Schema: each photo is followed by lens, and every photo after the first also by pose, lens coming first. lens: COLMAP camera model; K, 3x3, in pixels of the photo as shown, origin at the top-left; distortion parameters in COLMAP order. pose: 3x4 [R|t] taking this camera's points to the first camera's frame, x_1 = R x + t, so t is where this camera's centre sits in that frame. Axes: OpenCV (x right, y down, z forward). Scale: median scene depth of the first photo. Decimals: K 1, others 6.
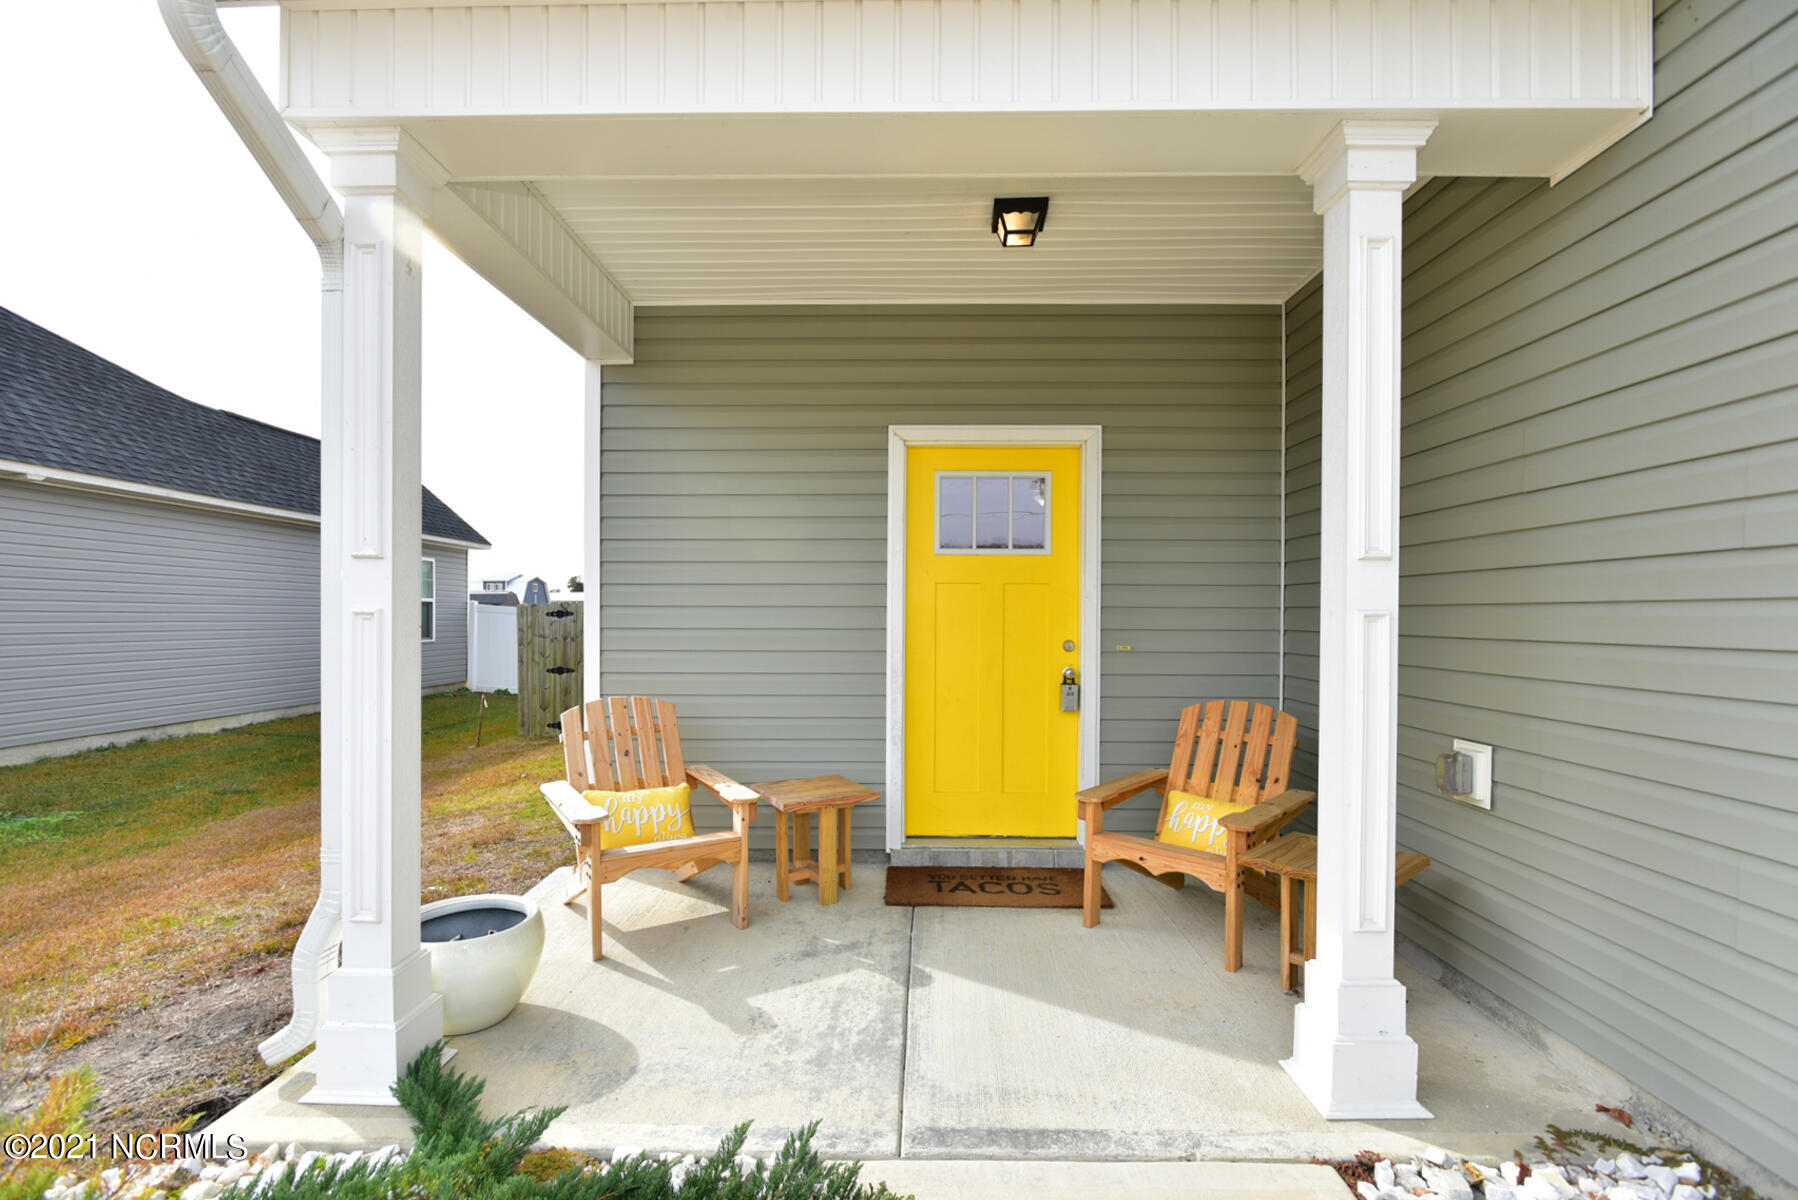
lens RADIAL K [[880.7, 0, 897.6], [0, 880.7, 620.8], [0, 0, 1]] dist [0.000833, 0.000176]
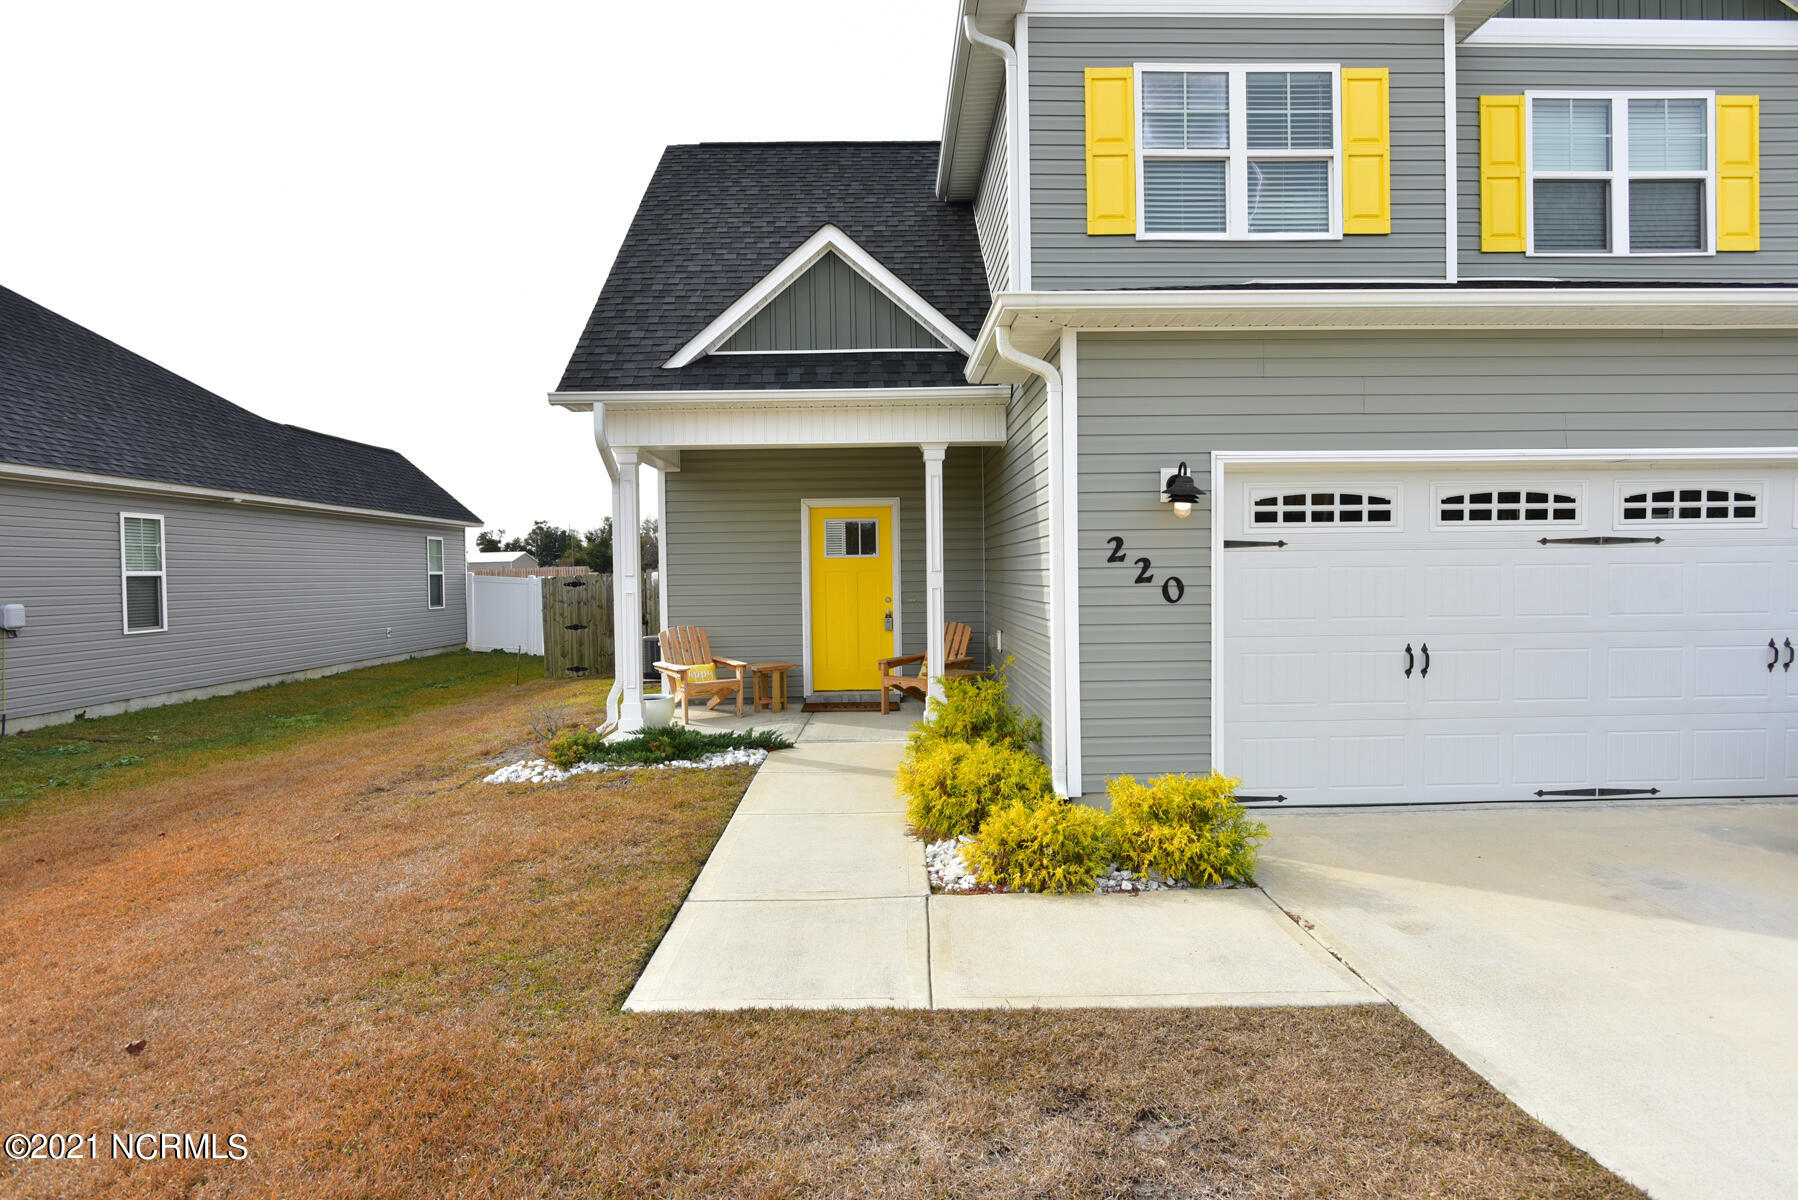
lens RADIAL K [[1045.2, 0, 908.9], [0, 1045.2, 597.5], [0, 0, 1]] dist [-0.012191, 0.000417]
pose [[0.999085, -0.019379, 0.038136, 0.068554], [0.018616, 0.999621, 0.020279, -0.012508], [-0.038514, -0.019550, 0.999067, -0.706667]]
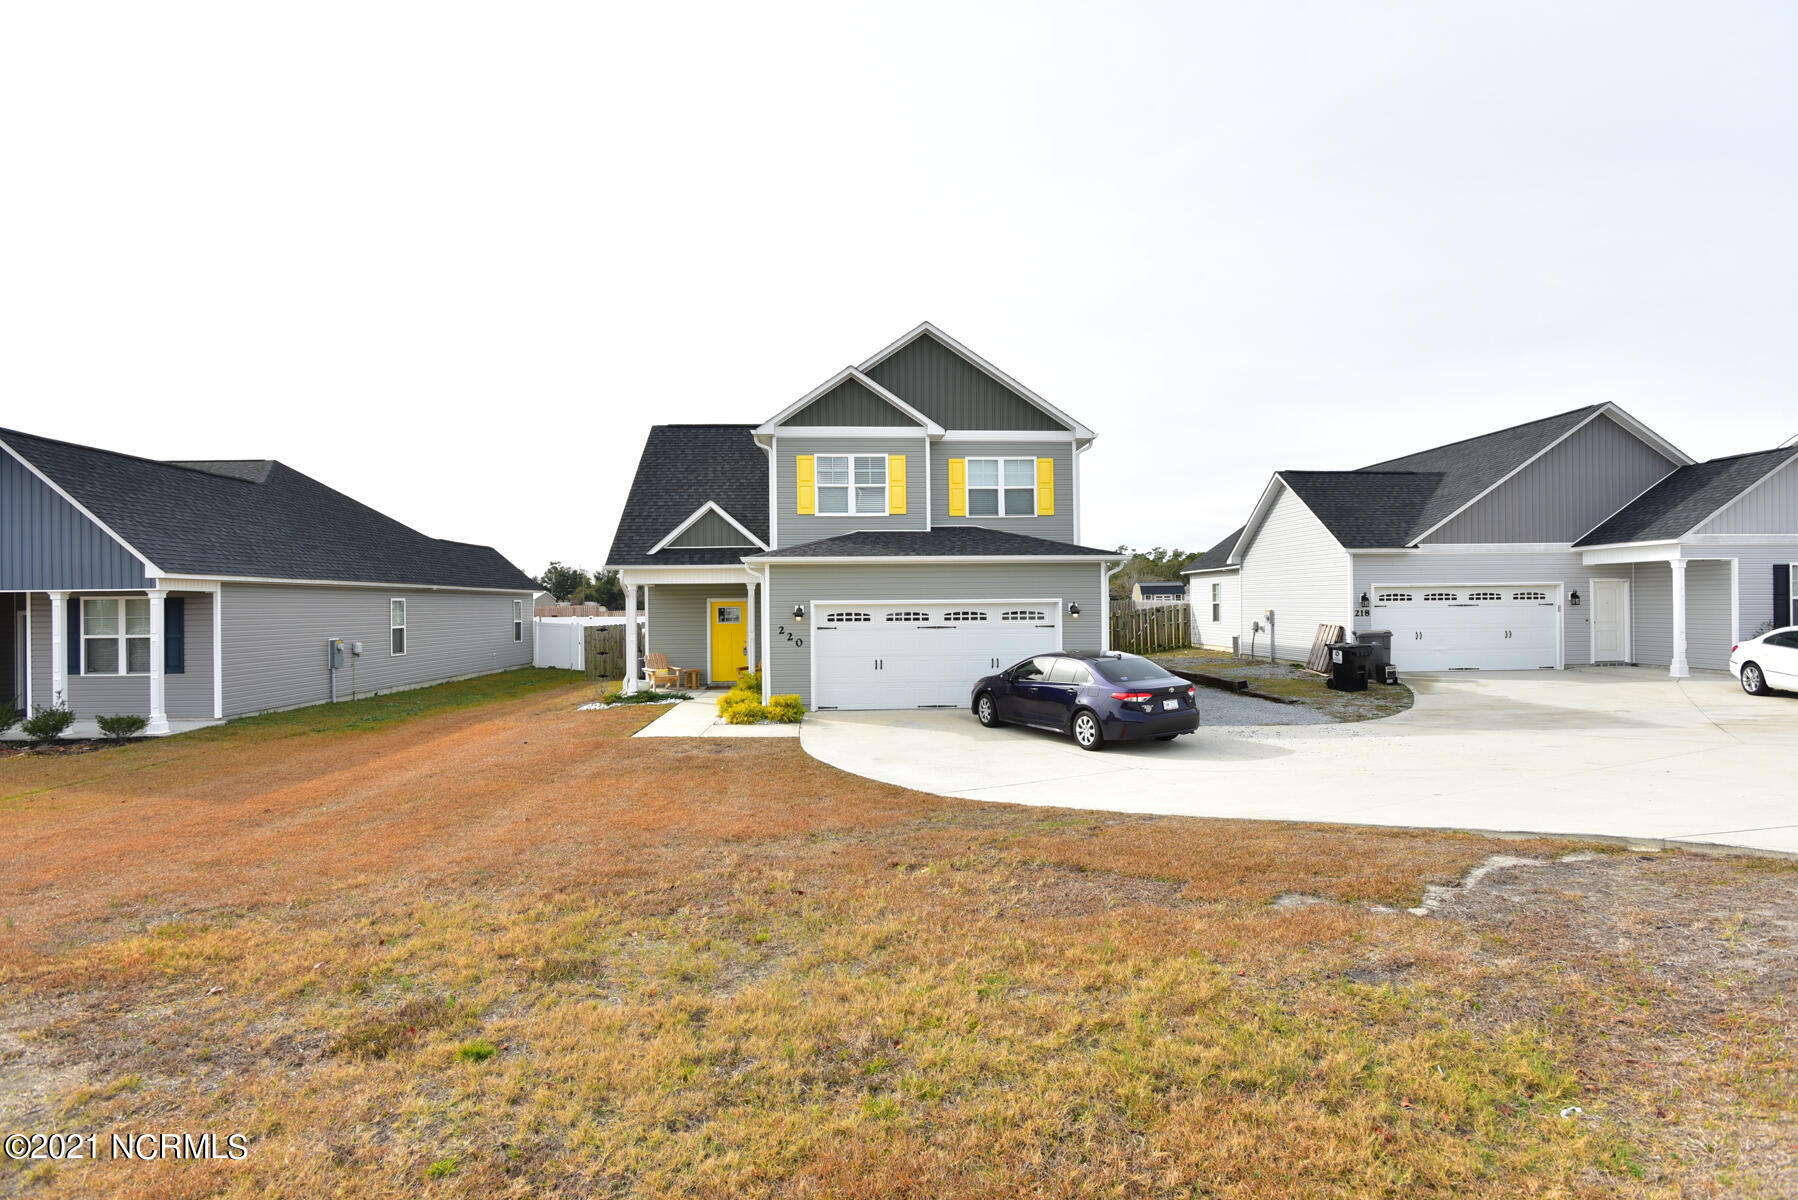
lens RADIAL K [[924.8, 0, 899.0], [0, 924.8, 600.0], [0, 0, 1]] dist [-0.004619, -0.000244]
pose [[0.998155, -0.013997, 0.059081, 0.348433], [0.014579, 0.999849, -0.009437, -0.066648], [-0.058940, 0.010281, 0.998209, -1.949500]]
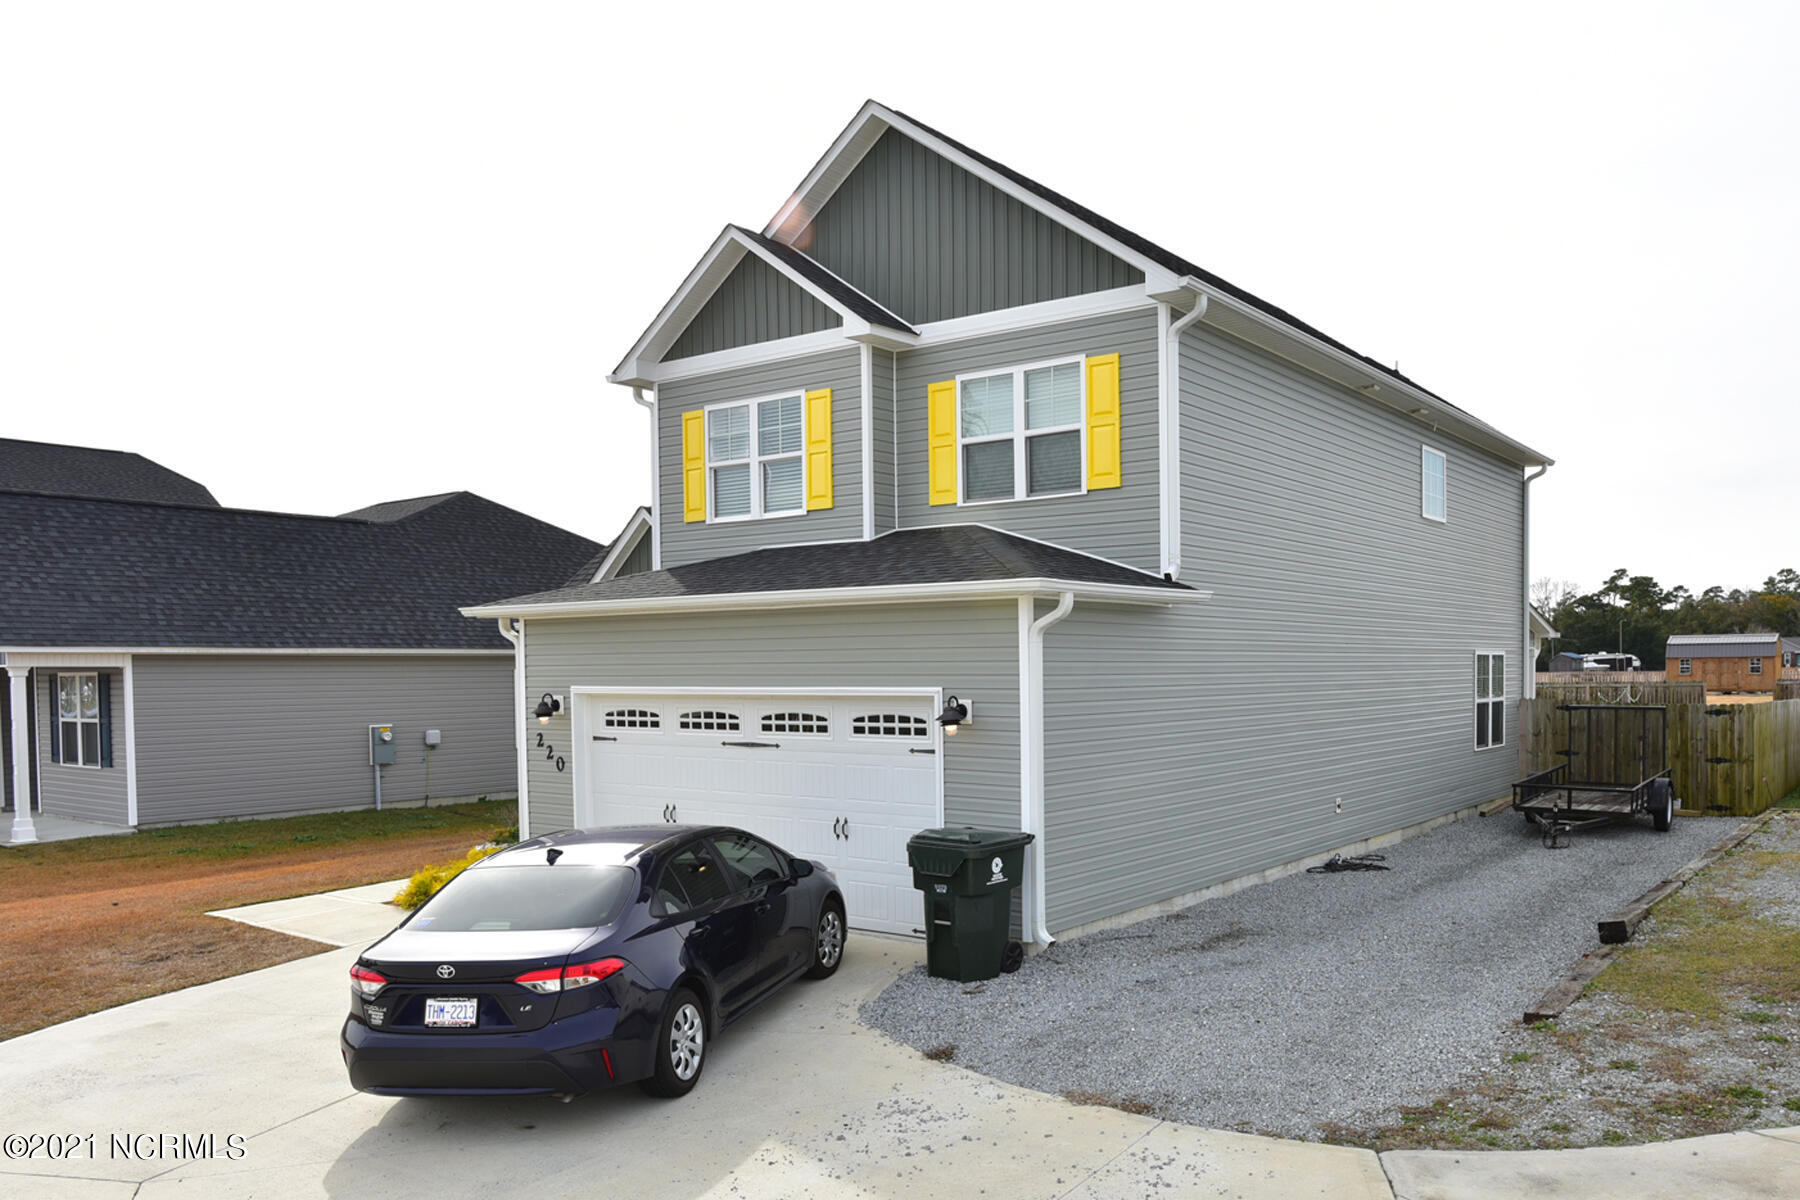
lens RADIAL K [[1331.2, 0, 1067.1], [0, 1331.2, 720.9], [0, 0, 1]] dist [-0.008046, -0.001407]
pose [[0.838540, 0.010148, -0.544746, 1.506927], [0.009915, 0.999377, 0.033880, -0.091556], [0.544750, -0.033811, 0.837917, -0.980212]]
